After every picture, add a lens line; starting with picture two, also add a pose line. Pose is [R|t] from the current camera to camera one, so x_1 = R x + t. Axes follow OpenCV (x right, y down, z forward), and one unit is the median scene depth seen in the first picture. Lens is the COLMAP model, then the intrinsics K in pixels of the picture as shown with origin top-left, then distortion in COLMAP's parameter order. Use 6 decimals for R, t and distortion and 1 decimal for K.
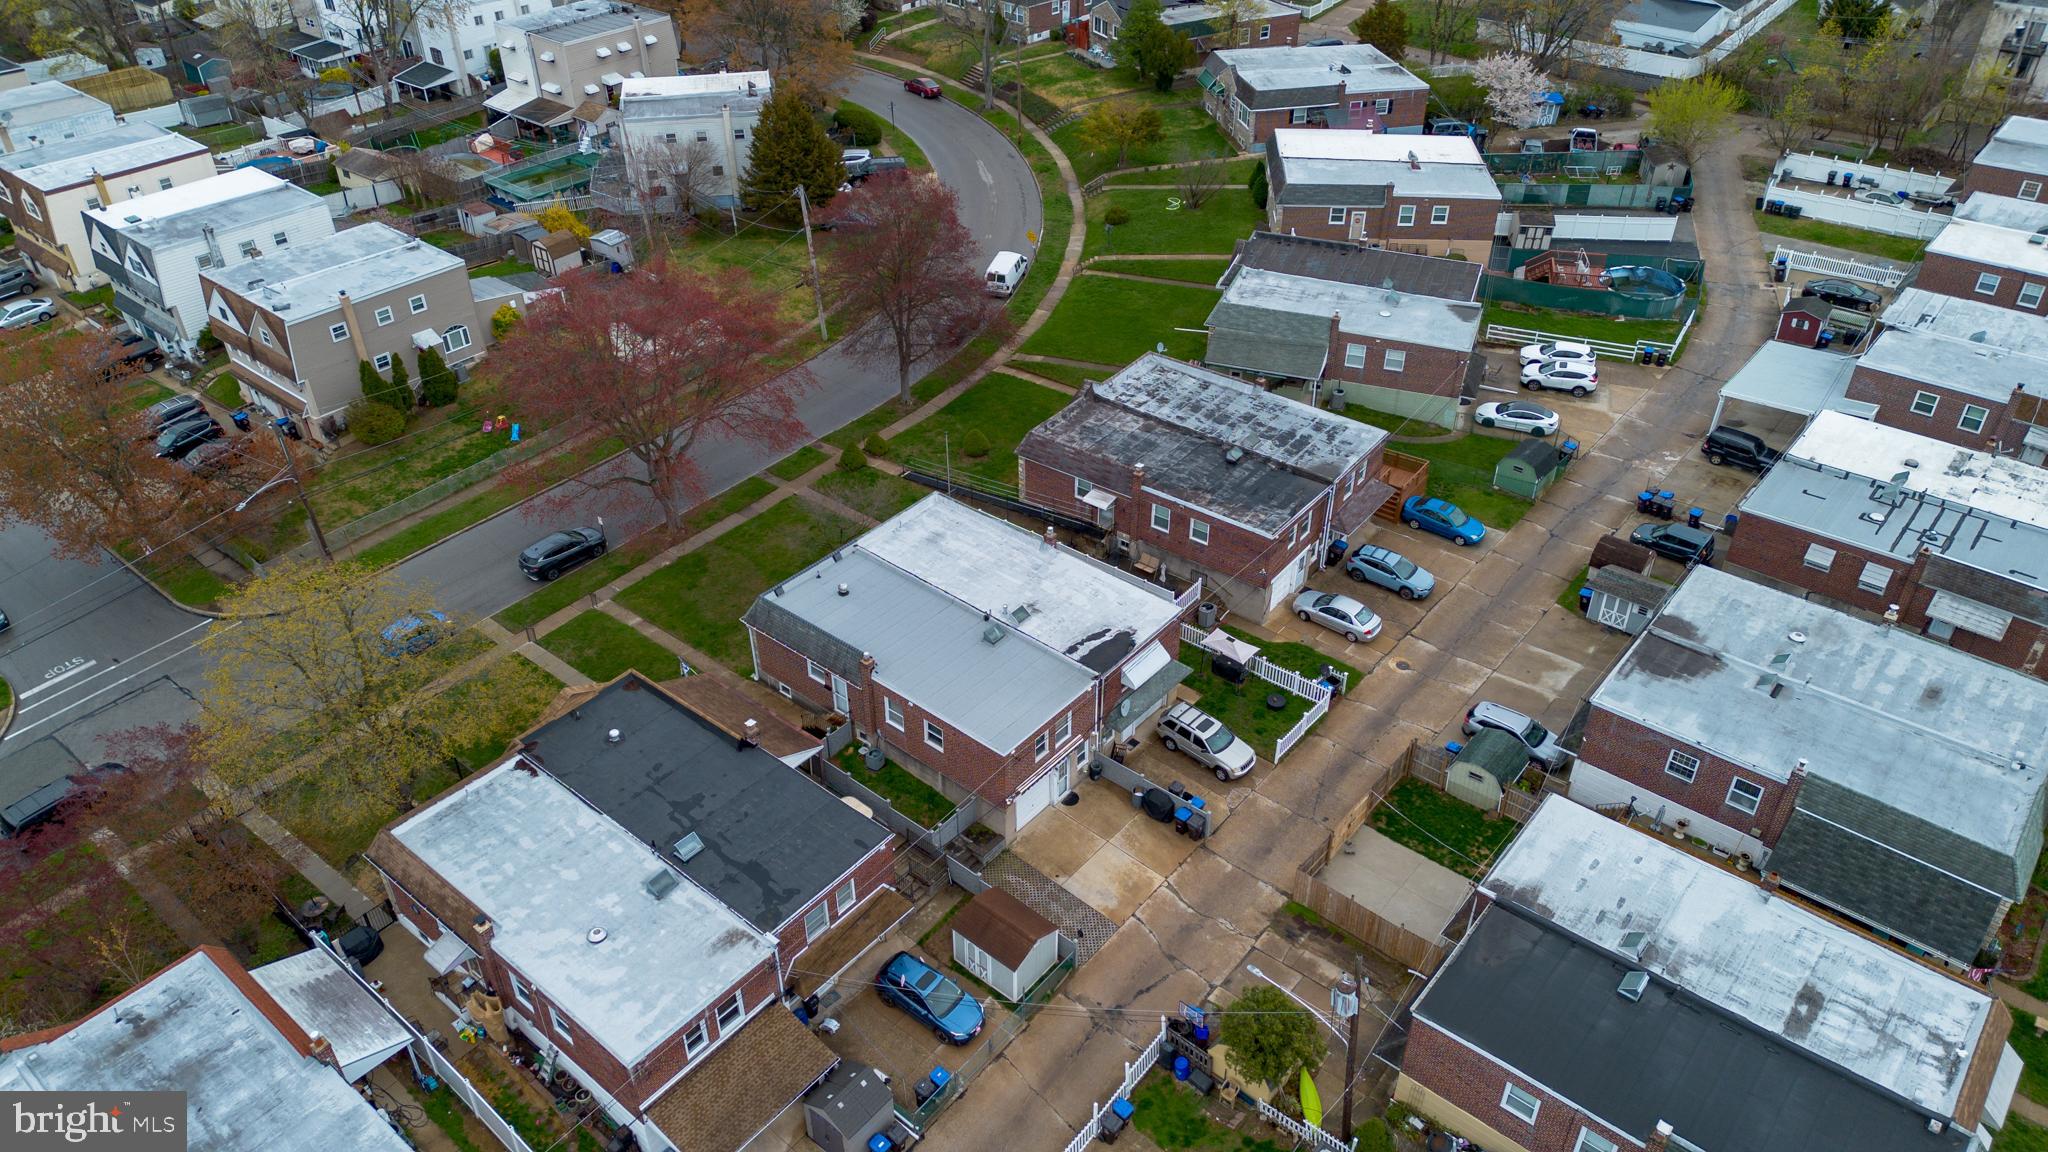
lens RADIAL K [[1429.4, 0, 1029.5], [0, 1429.4, 575.6], [0, 0, 1]] dist [0.095954, -0.115922]
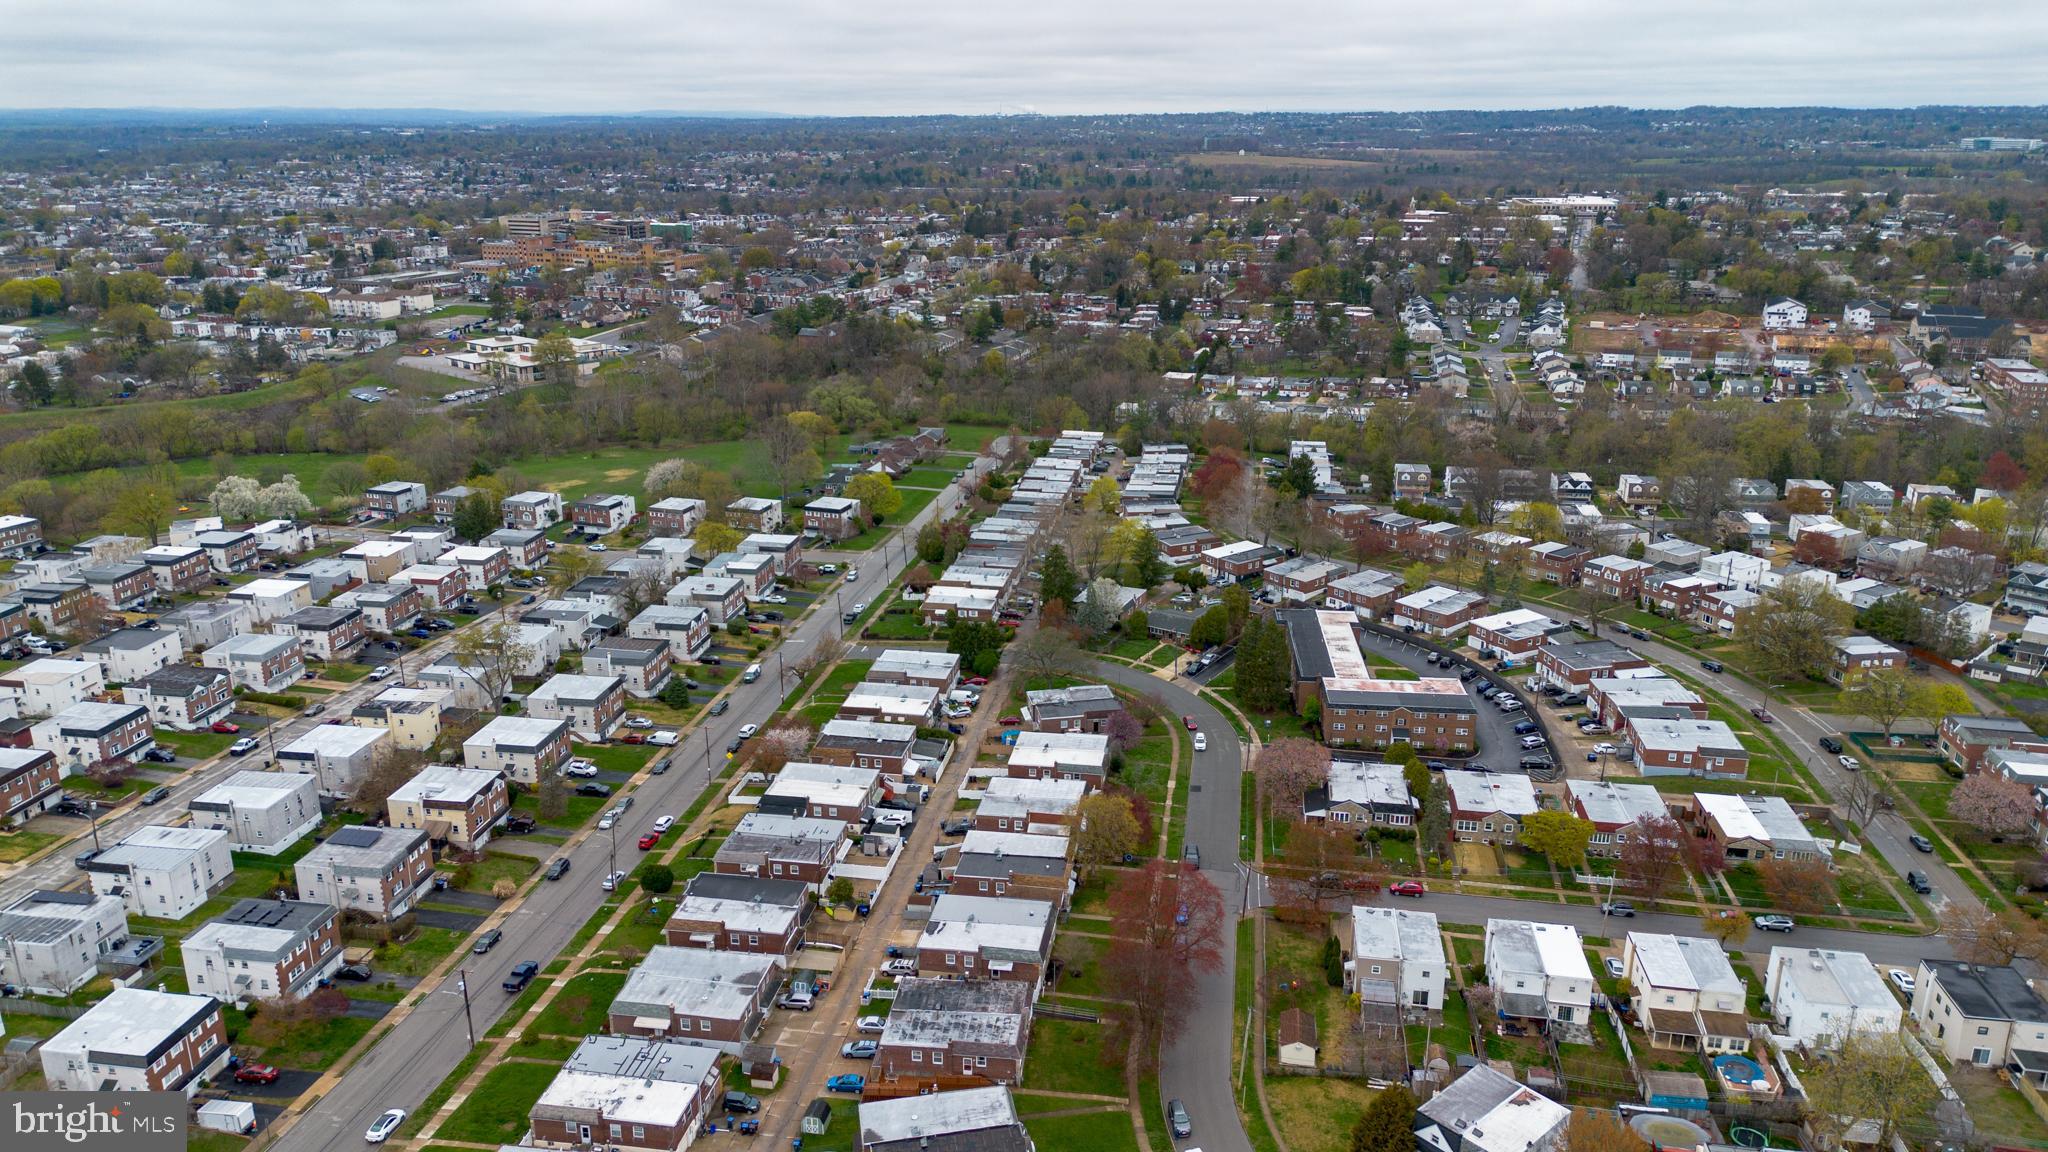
lens RADIAL K [[1429.4, 0, 1029.5], [0, 1429.4, 575.6], [0, 0, 1]] dist [0.095954, -0.115922]
pose [[-0.857816, 0.162568, -0.487568, 0.842582], [-0.292341, 0.625907, 0.723033, -1.801721], [0.422714, 0.762766, -0.489388, 1.394096]]
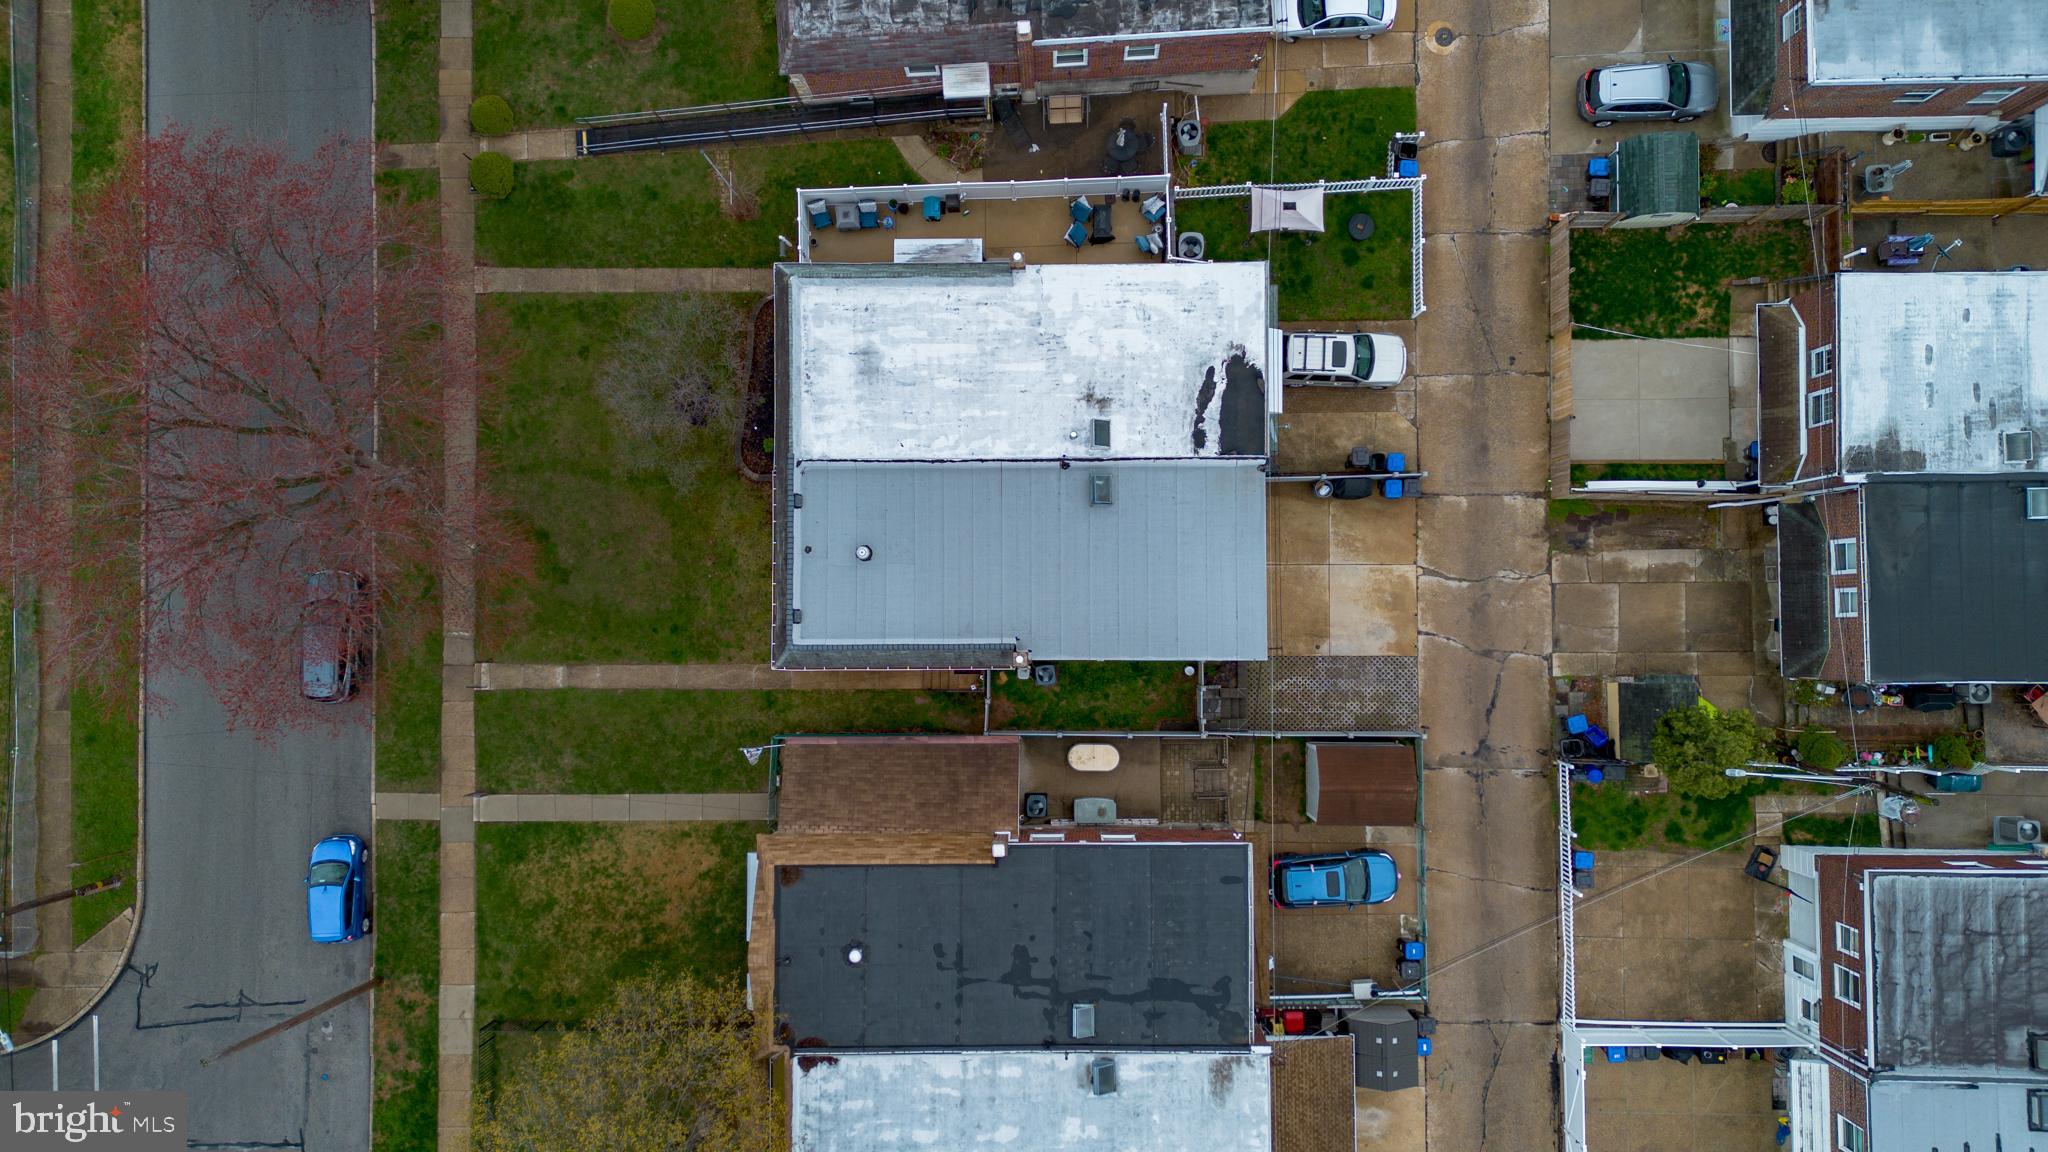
lens RADIAL K [[1429.4, 0, 1029.5], [0, 1429.4, 575.6], [0, 0, 1]] dist [0.095954, -0.115922]
pose [[0.767100, -0.641521, 0.002968, -0.058328], [0.393852, 0.474592, 0.787174, -0.366448], [-0.506397, -0.602672, 0.616724, 0.395589]]
